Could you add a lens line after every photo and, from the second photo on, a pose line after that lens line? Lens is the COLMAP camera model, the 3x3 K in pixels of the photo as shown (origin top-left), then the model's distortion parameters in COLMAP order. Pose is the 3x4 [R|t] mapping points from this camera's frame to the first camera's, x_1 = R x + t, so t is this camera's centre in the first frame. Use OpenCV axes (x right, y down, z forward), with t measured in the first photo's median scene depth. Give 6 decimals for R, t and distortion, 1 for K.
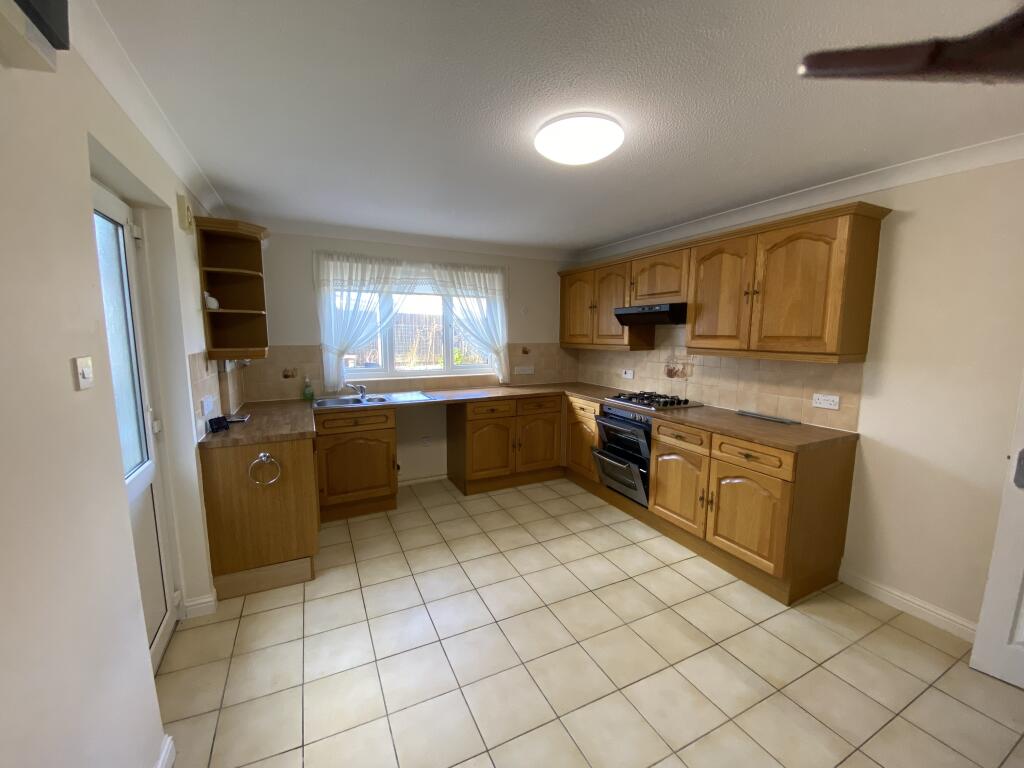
lens RADIAL K [[412.4, 0, 508.8], [0, 412.4, 382.2], [0, 0, 1]] dist [0.002814, -0.000217]
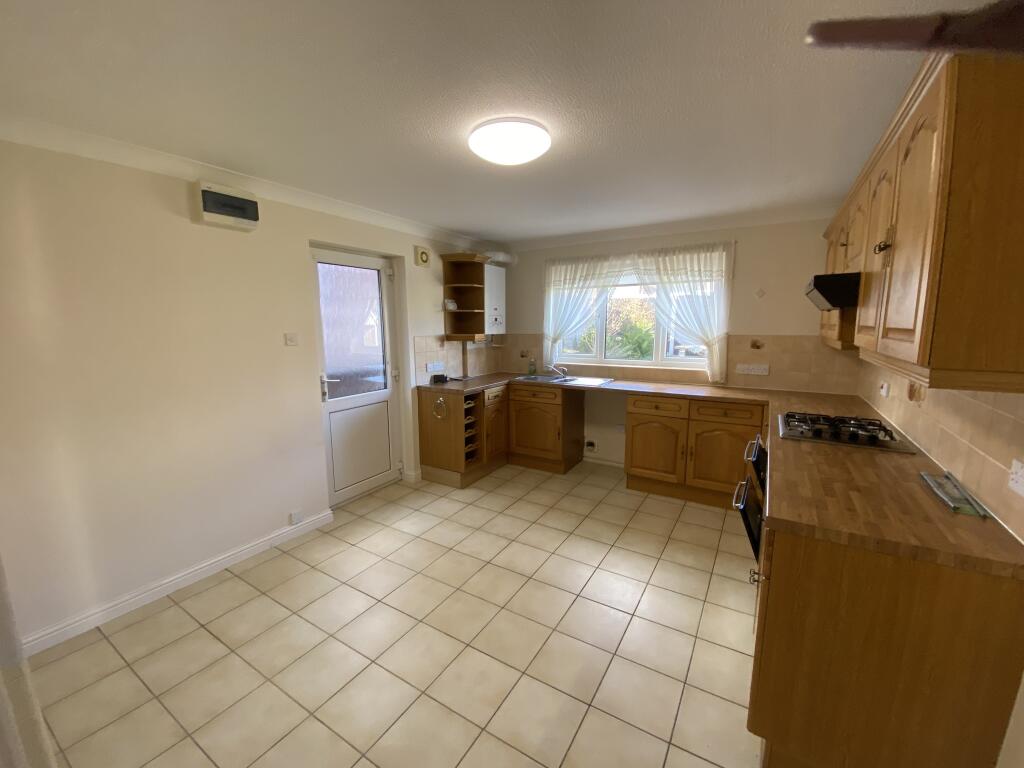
lens RADIAL K [[412.4, 0, 507.3], [0, 412.4, 385.0], [0, 0, 1]] dist [0.002814, -0.000217]
pose [[0.516097, 0.114382, -0.848858, 0.578125], [-0.095627, 0.992542, 0.075602, -0.017775], [0.851175, 0.042156, 0.523186, 0.237507]]
